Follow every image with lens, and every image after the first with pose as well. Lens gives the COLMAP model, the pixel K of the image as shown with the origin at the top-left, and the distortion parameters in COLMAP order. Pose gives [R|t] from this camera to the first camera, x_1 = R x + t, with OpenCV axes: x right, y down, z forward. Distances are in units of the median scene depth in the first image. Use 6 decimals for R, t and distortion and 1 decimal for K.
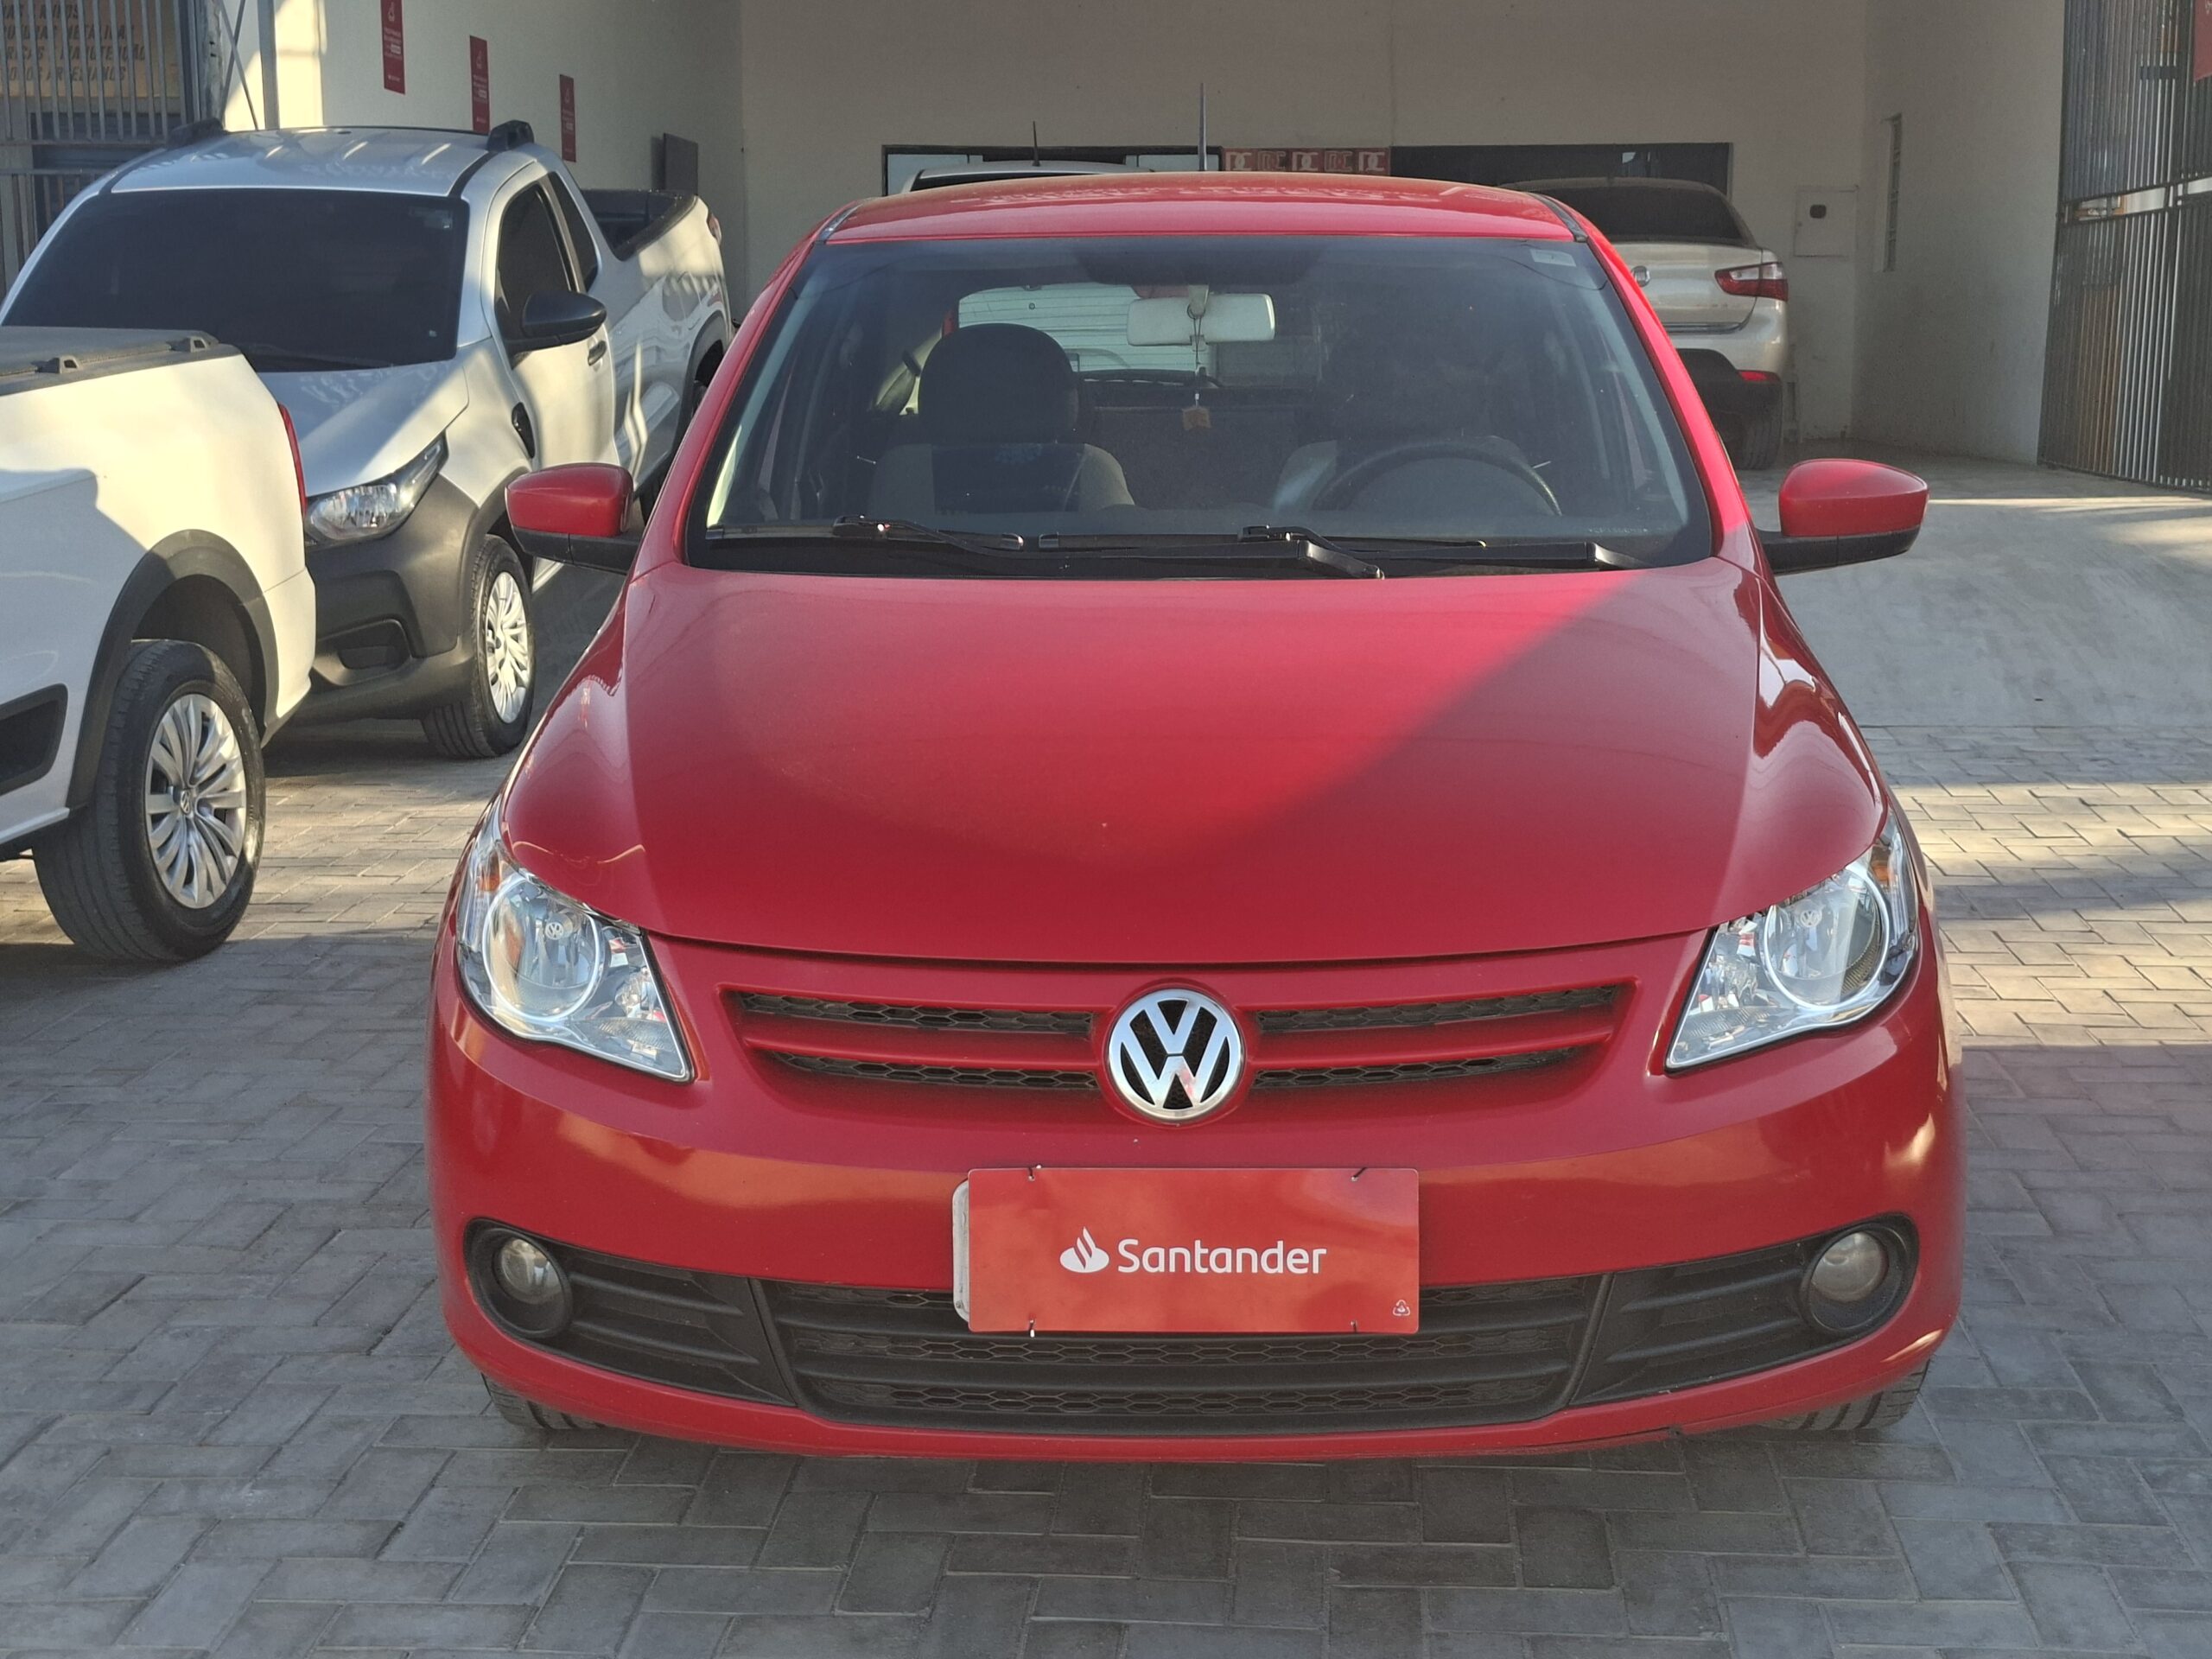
lens RADIAL K [[3033.3, 0, 1105.0], [0, 3033.3, 804.5], [0, 0, 1]] dist [0.182100, -0.408017]
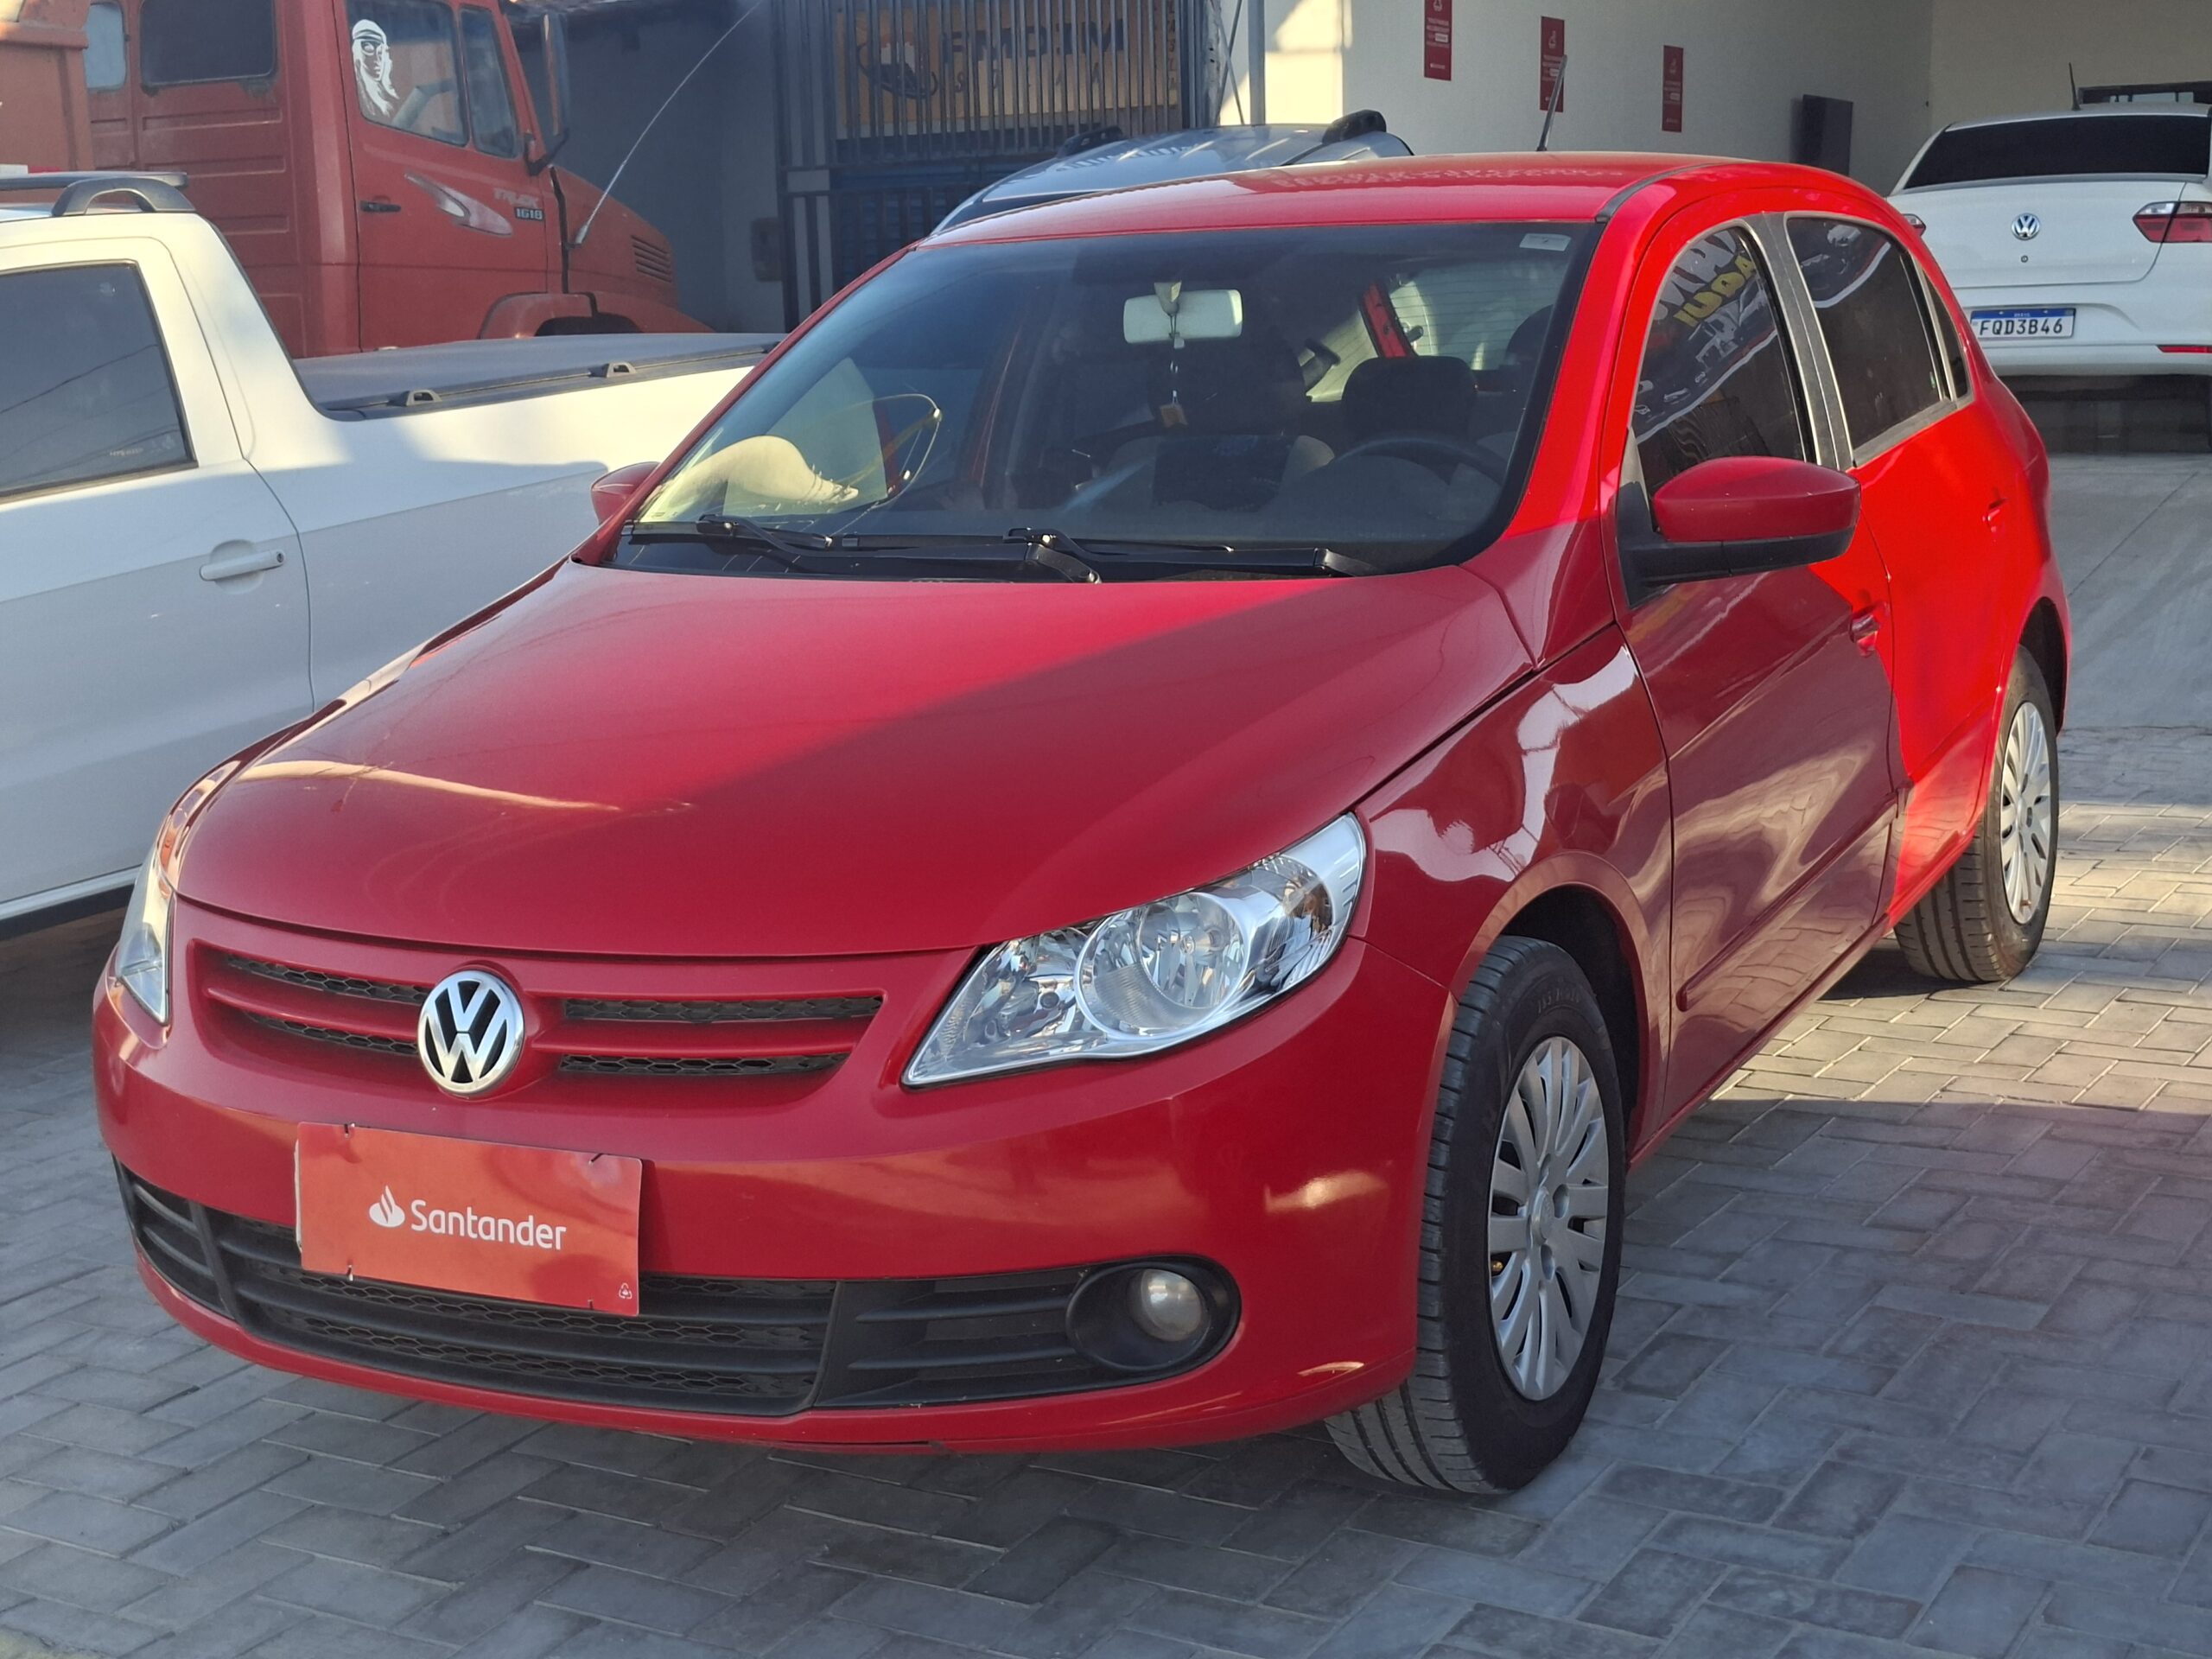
lens RADIAL K [[2979.0, 0, 1024.6], [0, 2979.0, 830.2], [0, 0, 1]] dist [0.194216, -0.421983]
pose [[0.900018, 0.051261, -0.432827, 0.642027], [-0.042031, 0.998639, 0.030873, -0.028562], [0.433821, -0.009594, 0.900948, 0.136631]]
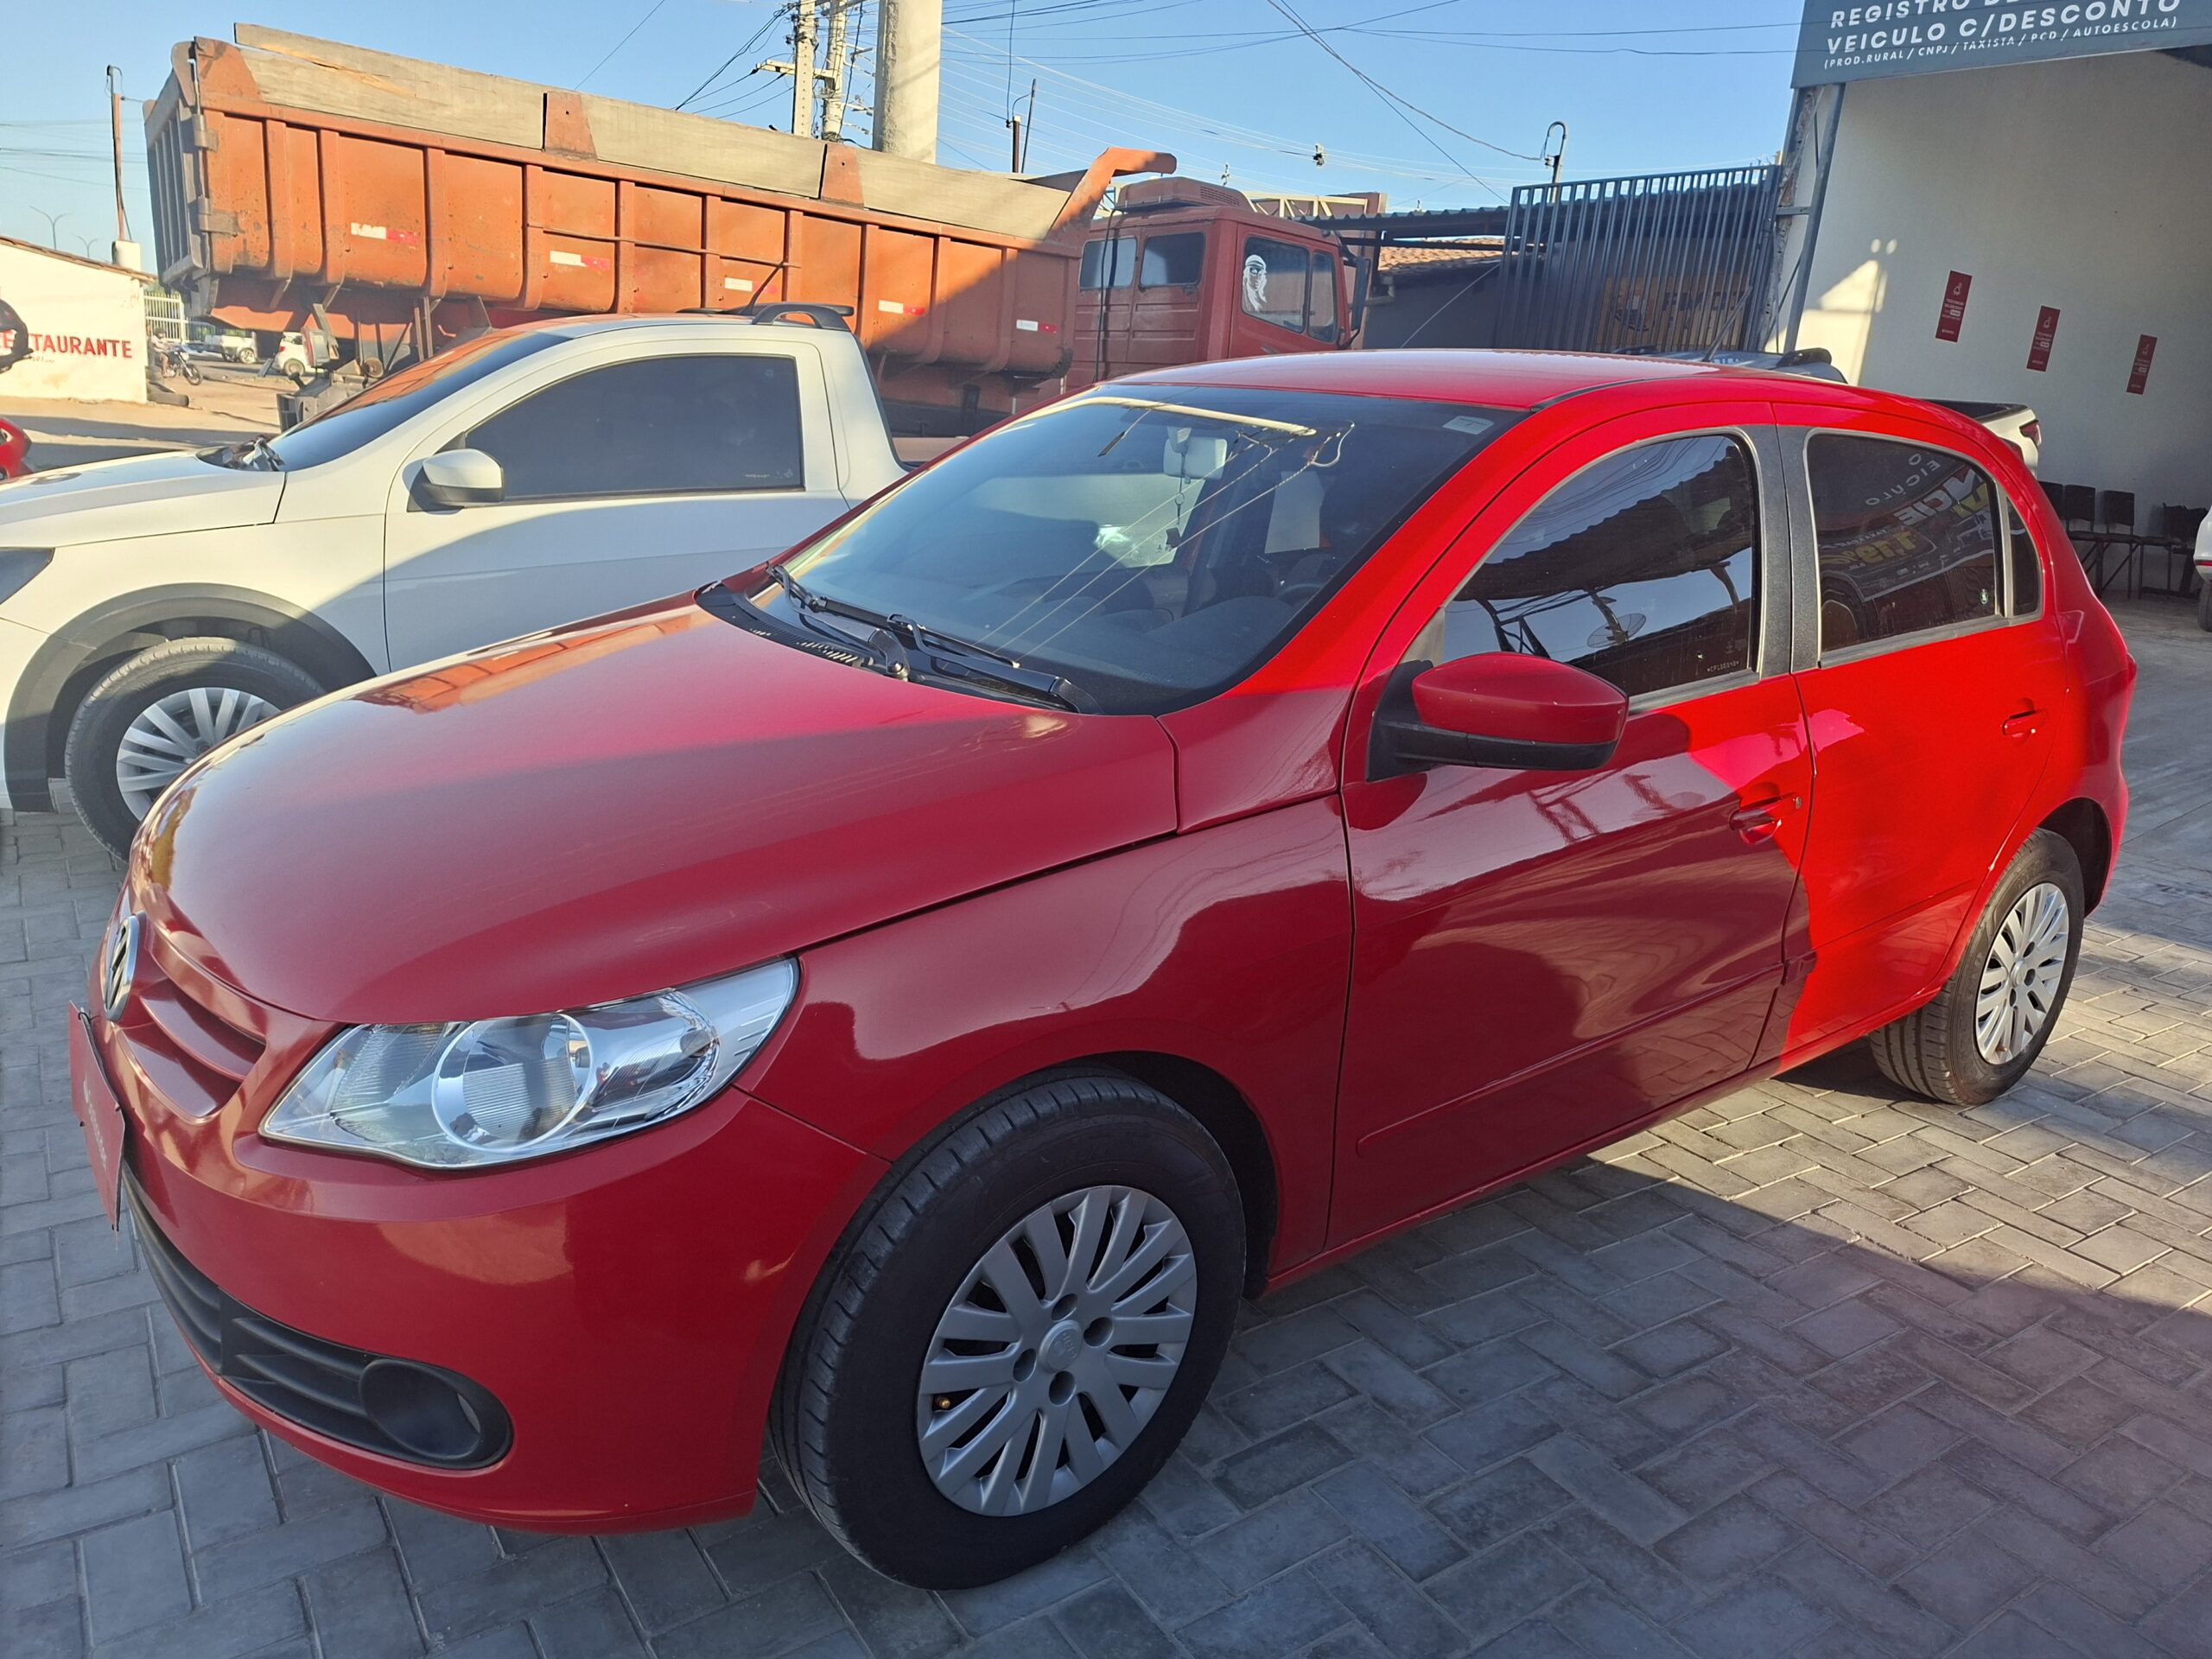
lens RADIAL K [[1502.2, 0, 1111.3], [0, 1502.2, 817.4], [0, 0, 1]] dist [0.081486, -0.082184]
pose [[0.650041, 0.247201, -0.718566, 0.731163], [-0.198448, 0.968018, 0.153494, -0.161419], [0.733529, 0.042821, 0.678308, 0.877312]]
